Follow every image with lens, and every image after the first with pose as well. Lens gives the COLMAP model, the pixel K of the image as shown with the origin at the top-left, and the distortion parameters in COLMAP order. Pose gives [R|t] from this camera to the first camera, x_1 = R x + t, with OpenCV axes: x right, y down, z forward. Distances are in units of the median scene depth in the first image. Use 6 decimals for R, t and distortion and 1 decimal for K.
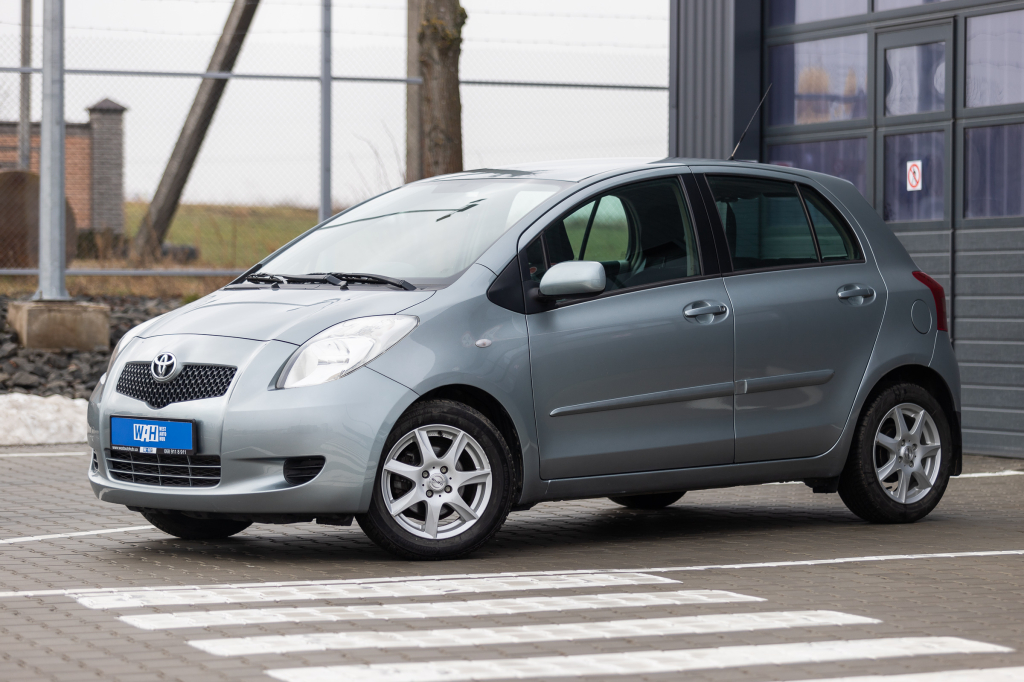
lens RADIAL K [[3496.3, 0, 513.9], [0, 3496.3, 337.8], [0, 0, 1]] dist [-0.032871, 0.000000]
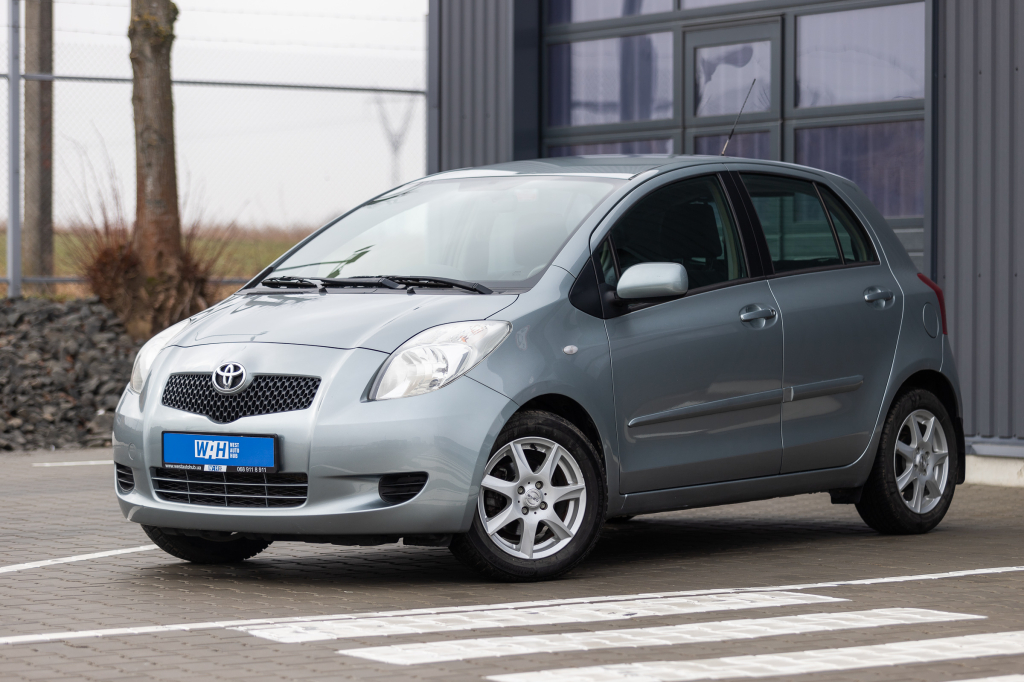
lens RADIAL K [[3496.3, 0, 509.4], [0, 3496.3, 344.2], [0, 0, 1]] dist [-0.032871, 0.000000]
pose [[0.983540, -0.006203, 0.180587, -0.189968], [0.006338, 0.999980, -0.000169, 0.000046], [-0.180582, 0.001311, 0.983559, 0.075765]]
